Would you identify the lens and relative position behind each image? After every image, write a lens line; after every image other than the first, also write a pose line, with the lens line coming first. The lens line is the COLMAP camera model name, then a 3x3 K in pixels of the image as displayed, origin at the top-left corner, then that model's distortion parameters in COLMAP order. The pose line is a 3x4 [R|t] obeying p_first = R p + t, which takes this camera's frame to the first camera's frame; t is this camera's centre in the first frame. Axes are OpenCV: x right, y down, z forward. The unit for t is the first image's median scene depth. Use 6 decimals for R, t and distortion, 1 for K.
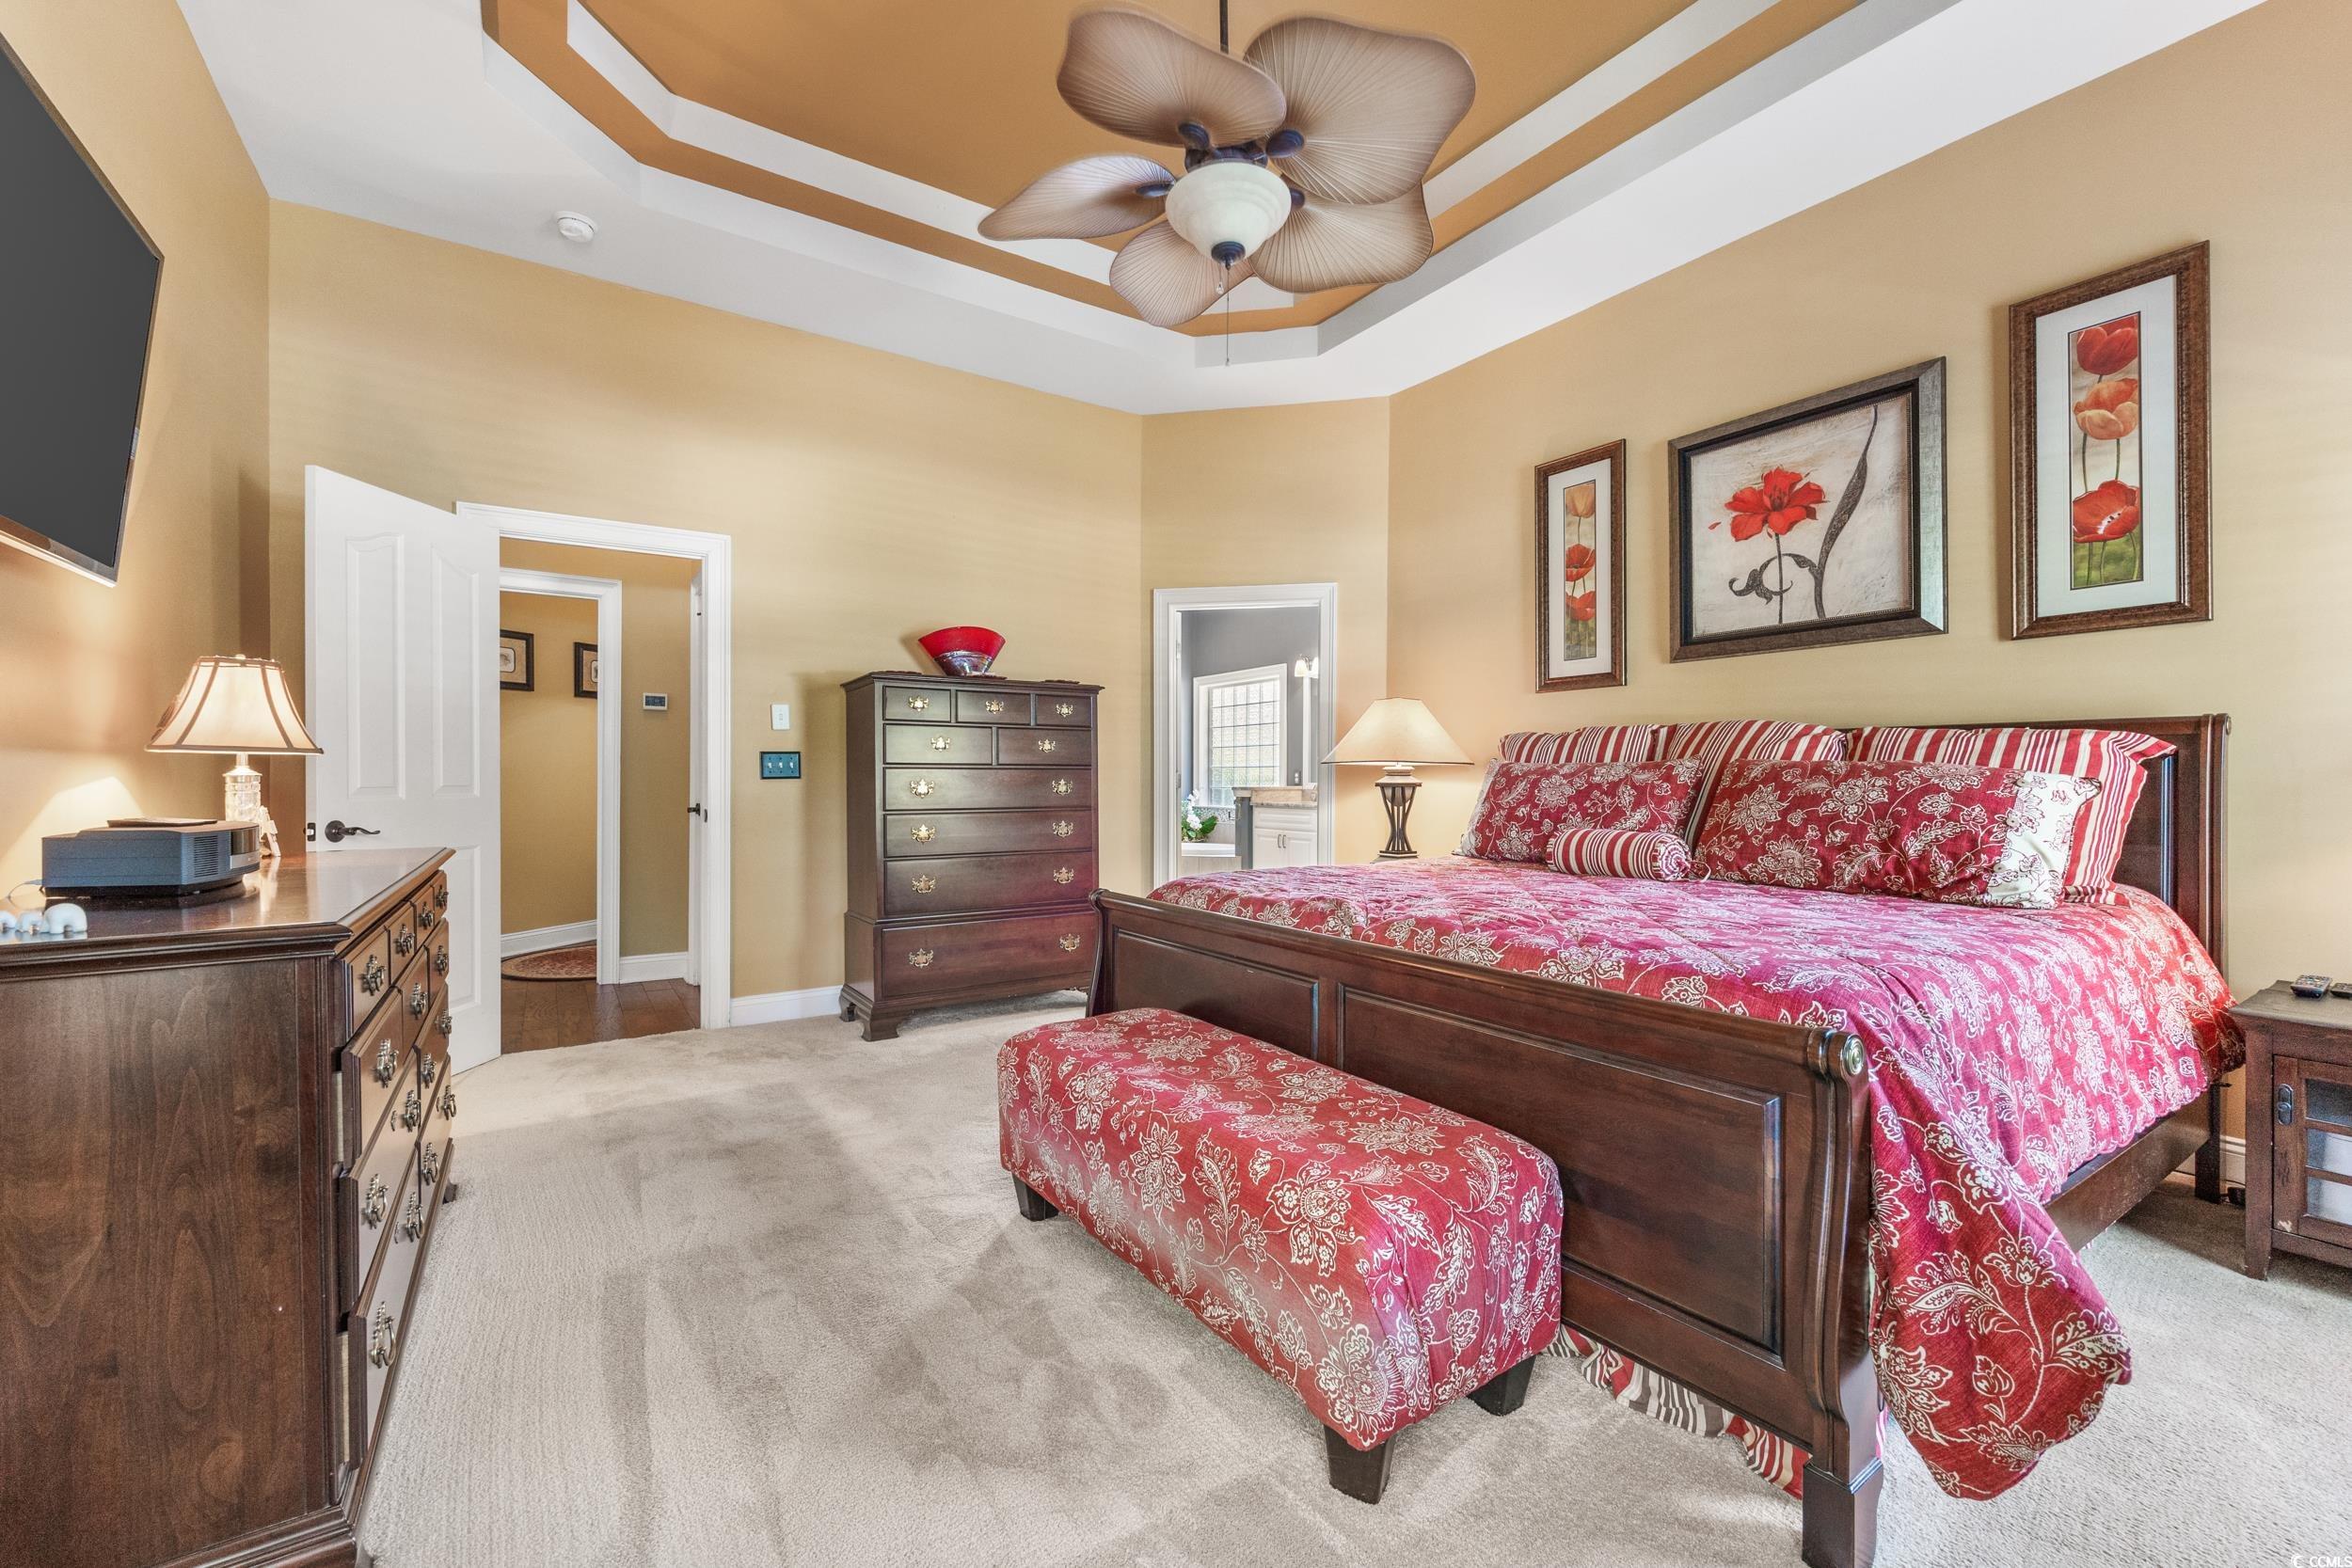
lens RADIAL K [[938.0, 0, 1151.7], [0, 938.0, 787.3], [0, 0, 1]] dist [-0.003724, 0.000554]
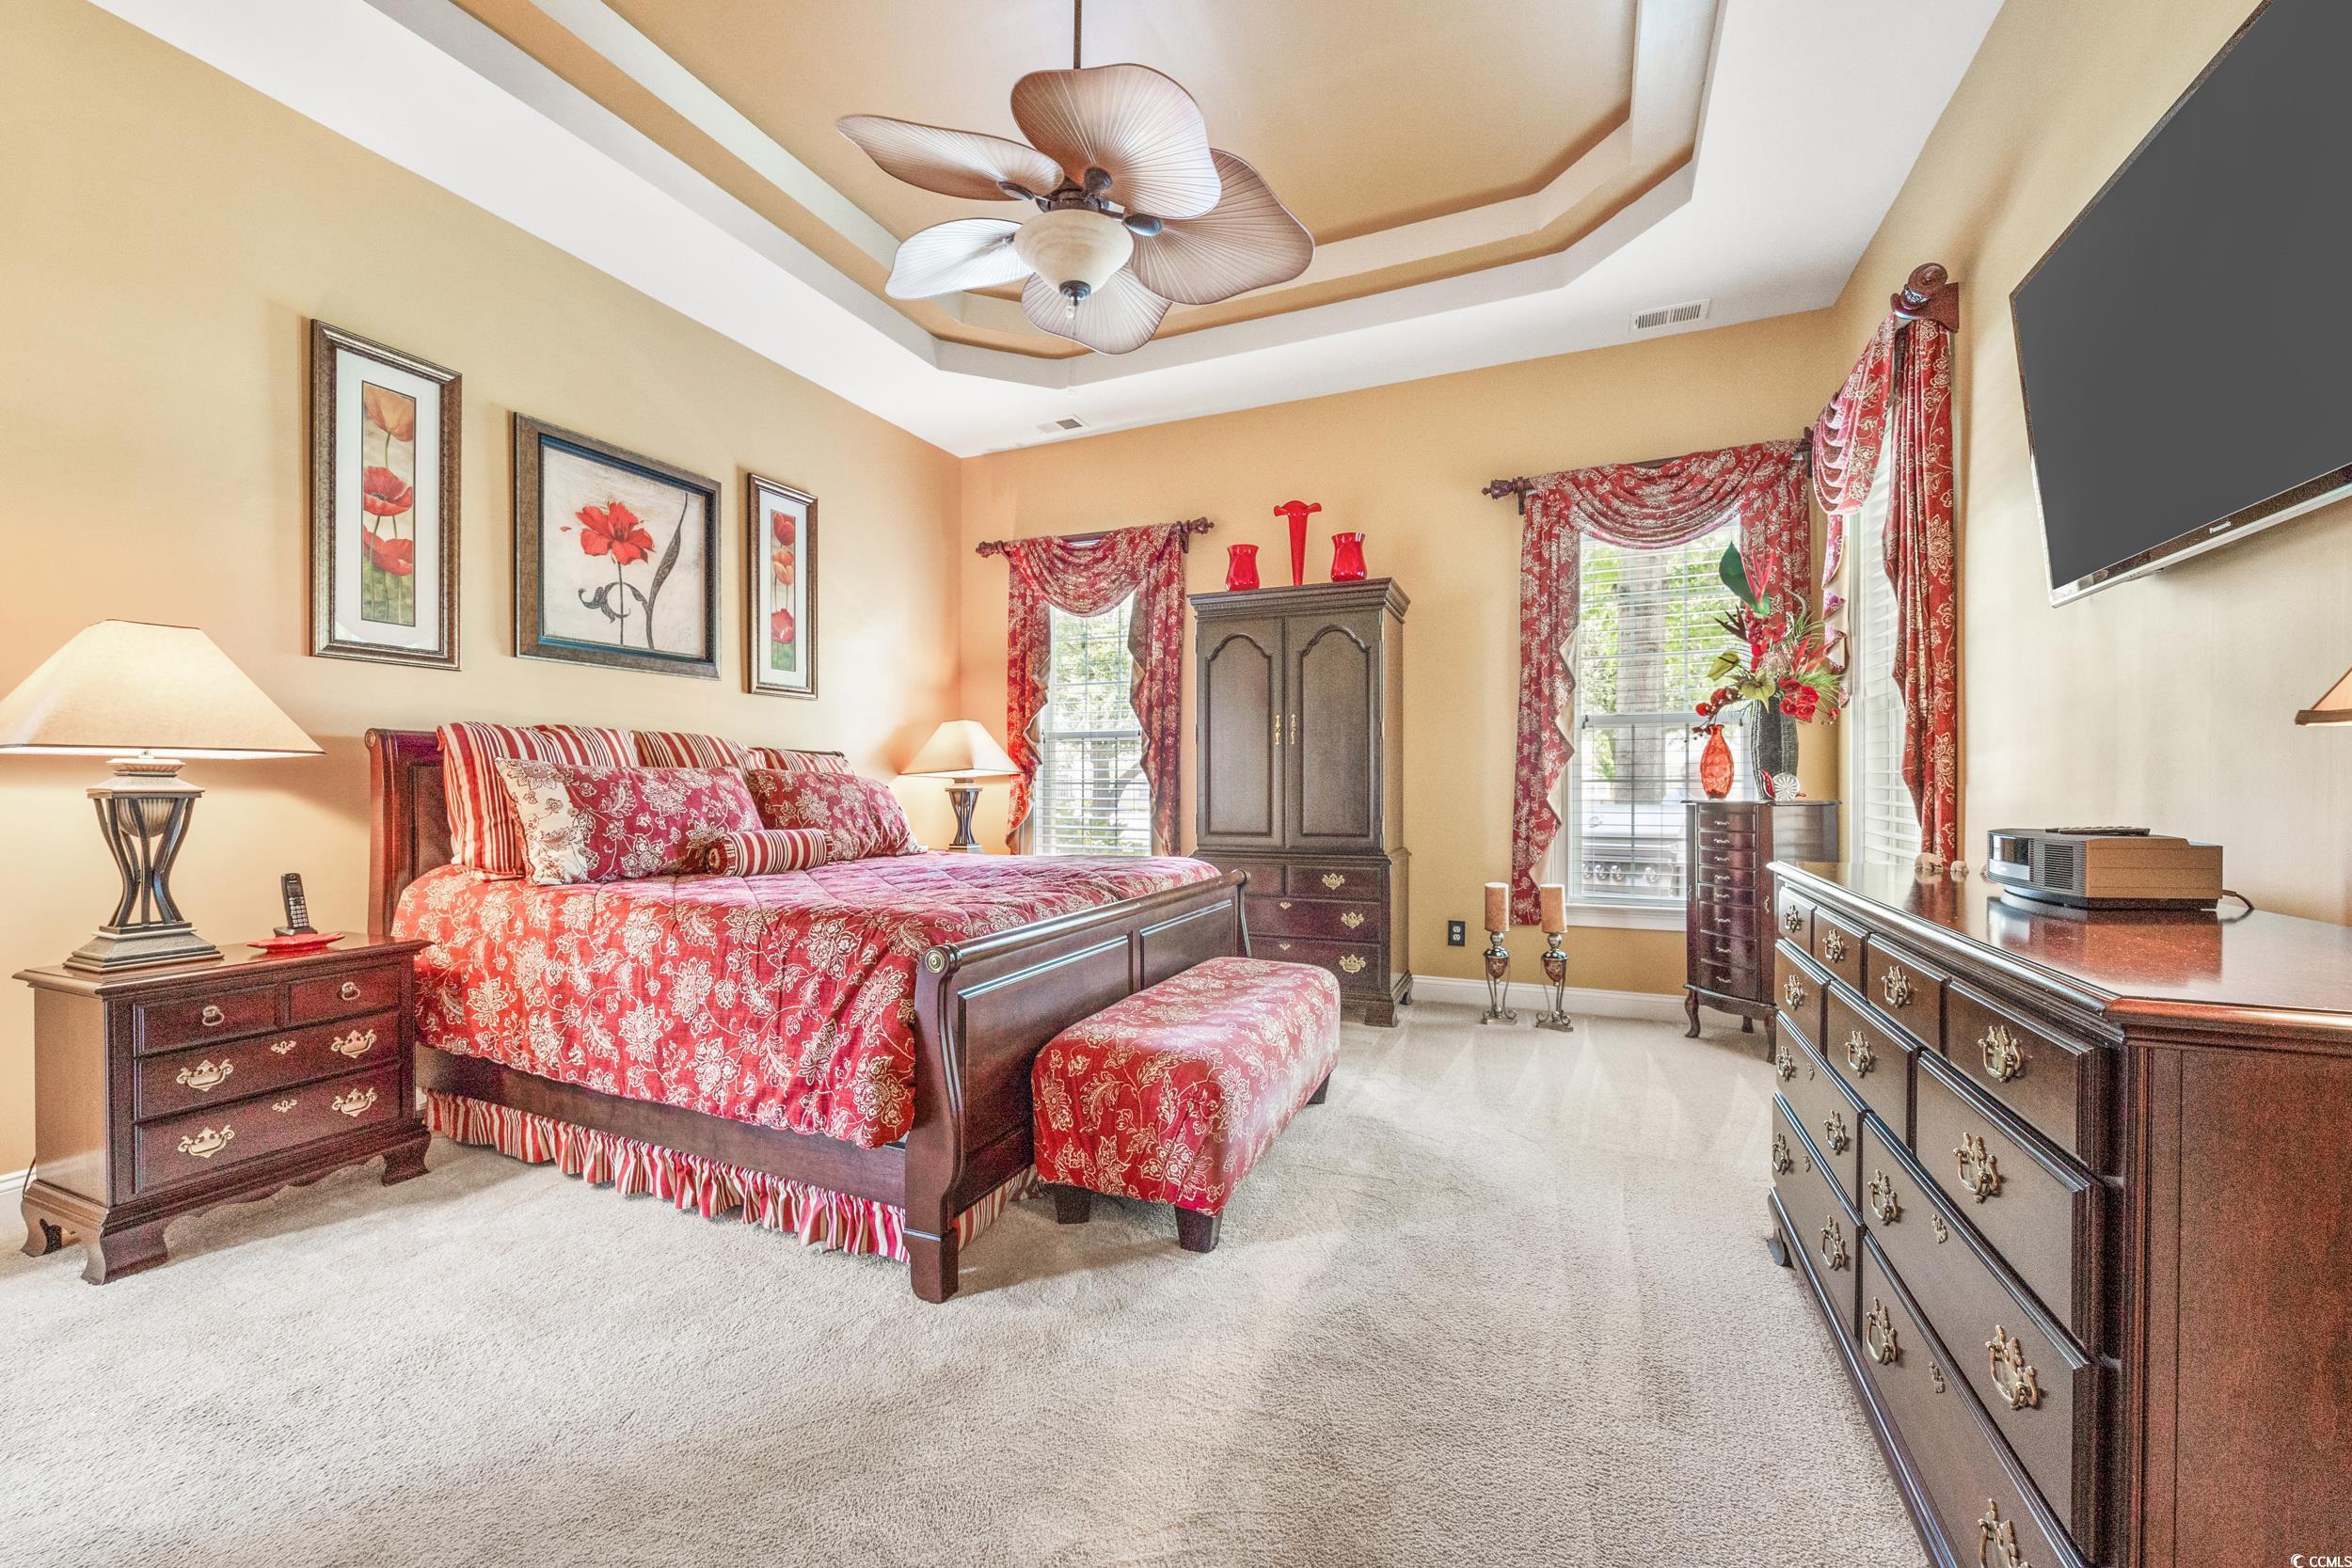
lens RADIAL K [[938.0, 0, 1160.0], [0, 938.0, 778.1], [0, 0, 1]] dist [-0.003724, 0.000554]
pose [[-0.537172, 0.021141, 0.843208, -0.577564], [0.019576, 0.999729, -0.012594, 0.006993], [-0.843246, 0.009742, -0.537440, 1.043617]]
